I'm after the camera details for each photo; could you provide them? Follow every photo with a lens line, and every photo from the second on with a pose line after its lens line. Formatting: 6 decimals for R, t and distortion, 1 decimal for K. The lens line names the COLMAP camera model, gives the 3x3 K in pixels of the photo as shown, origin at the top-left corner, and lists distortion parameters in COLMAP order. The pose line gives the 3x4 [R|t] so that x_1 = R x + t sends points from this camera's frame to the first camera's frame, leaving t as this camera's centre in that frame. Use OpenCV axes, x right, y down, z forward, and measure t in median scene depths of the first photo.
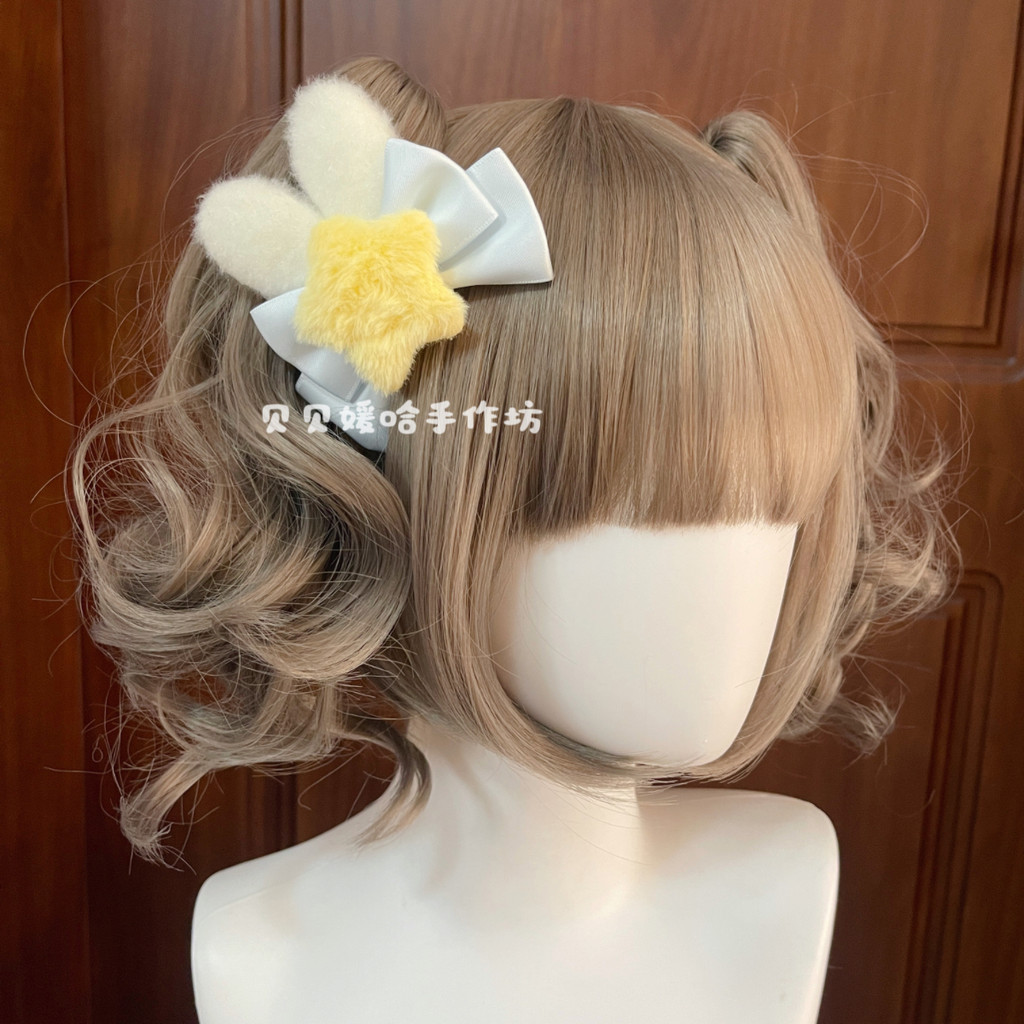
lens RADIAL K [[1012.9, 0, 512.0], [0, 1012.9, 512.0], [0, 0, 1]] dist [-0.000755, 0.018569]
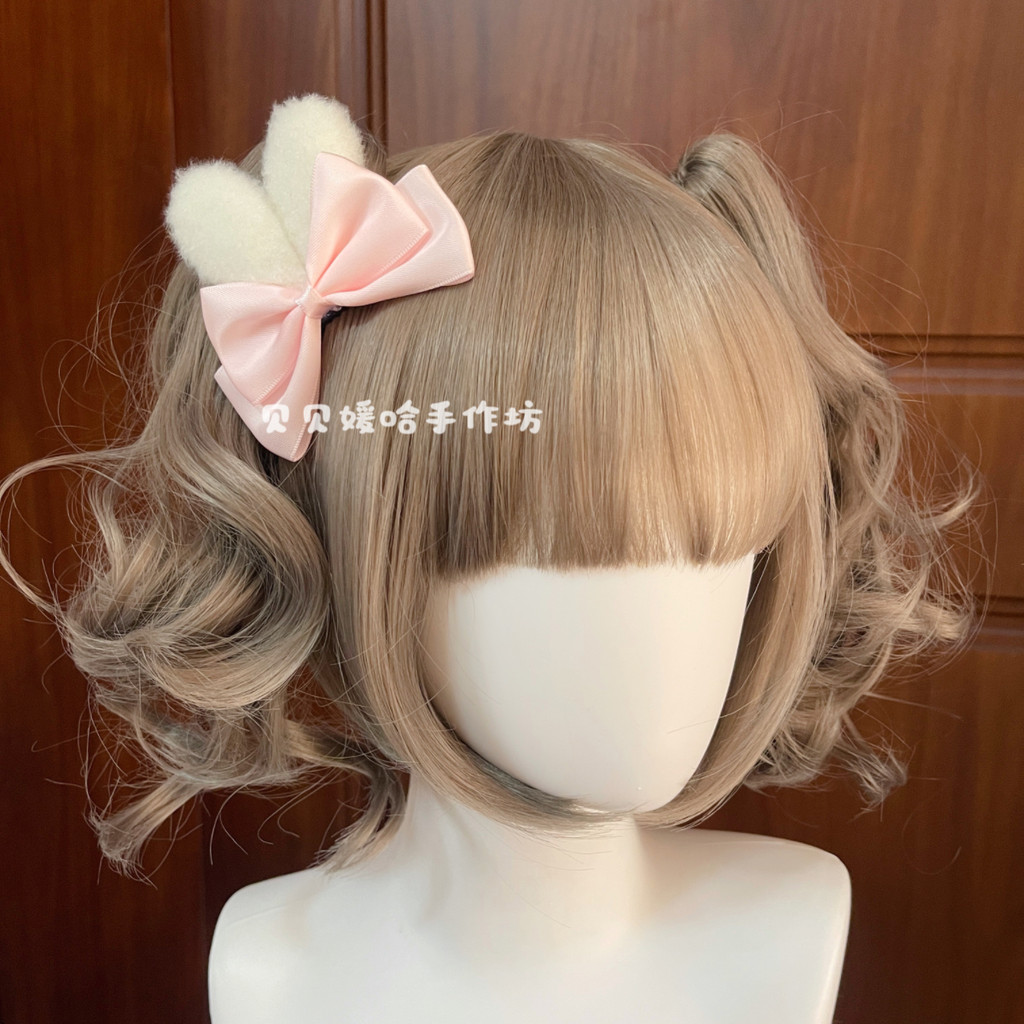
lens RADIAL K [[1012.9, 0, 512.0], [0, 1012.9, 512.0], [0, 0, 1]] dist [-0.000755, 0.018569]
pose [[0.984351, 0.002180, -0.176205, 0.220859], [-0.004500, 0.999908, -0.012766, -0.023357], [0.176161, 0.013359, 0.984271, 0.020175]]
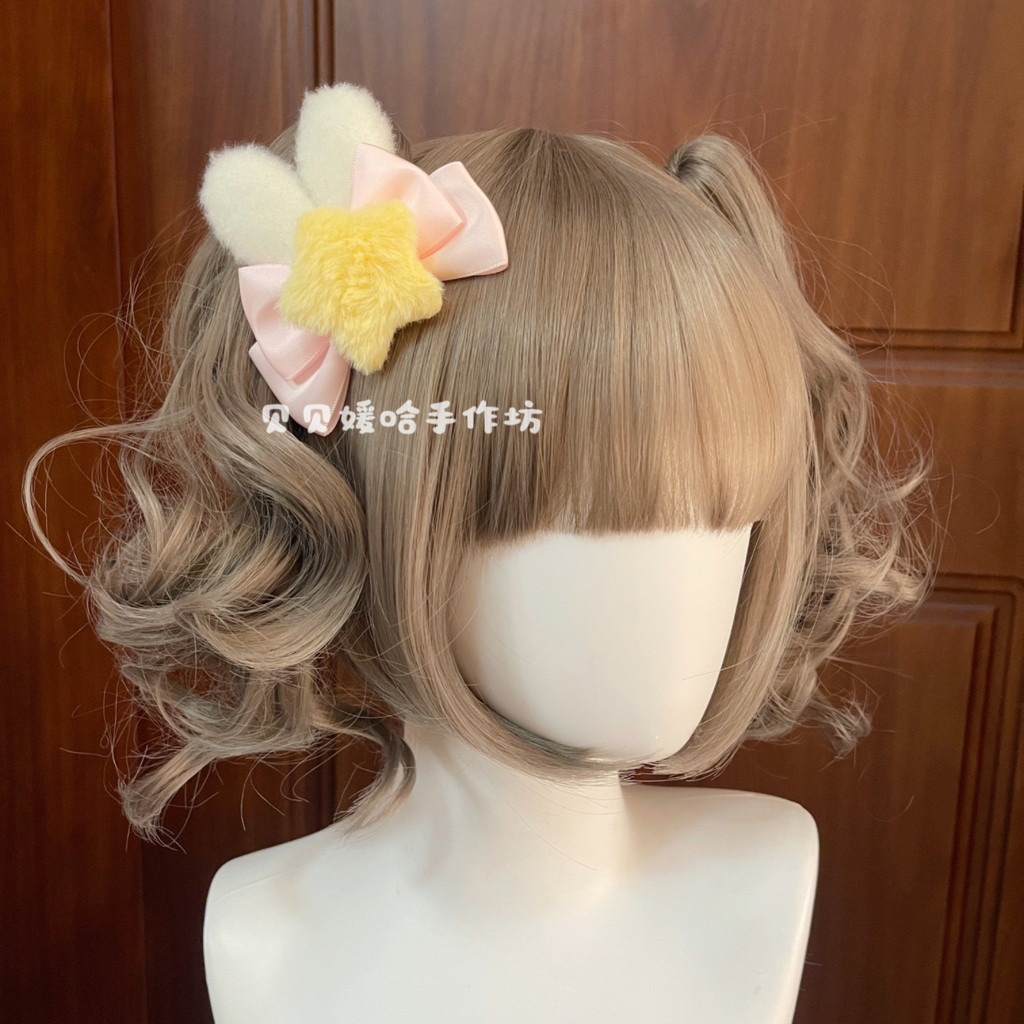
lens RADIAL K [[1012.9, 0, 512.0], [0, 1012.9, 512.0], [0, 0, 1]] dist [-0.000755, 0.018569]
pose [[0.997284, -0.001796, -0.073630, 0.109126], [0.001393, 0.999984, -0.005520, -0.002094], [0.073638, 0.005403, 0.997270, -0.056214]]
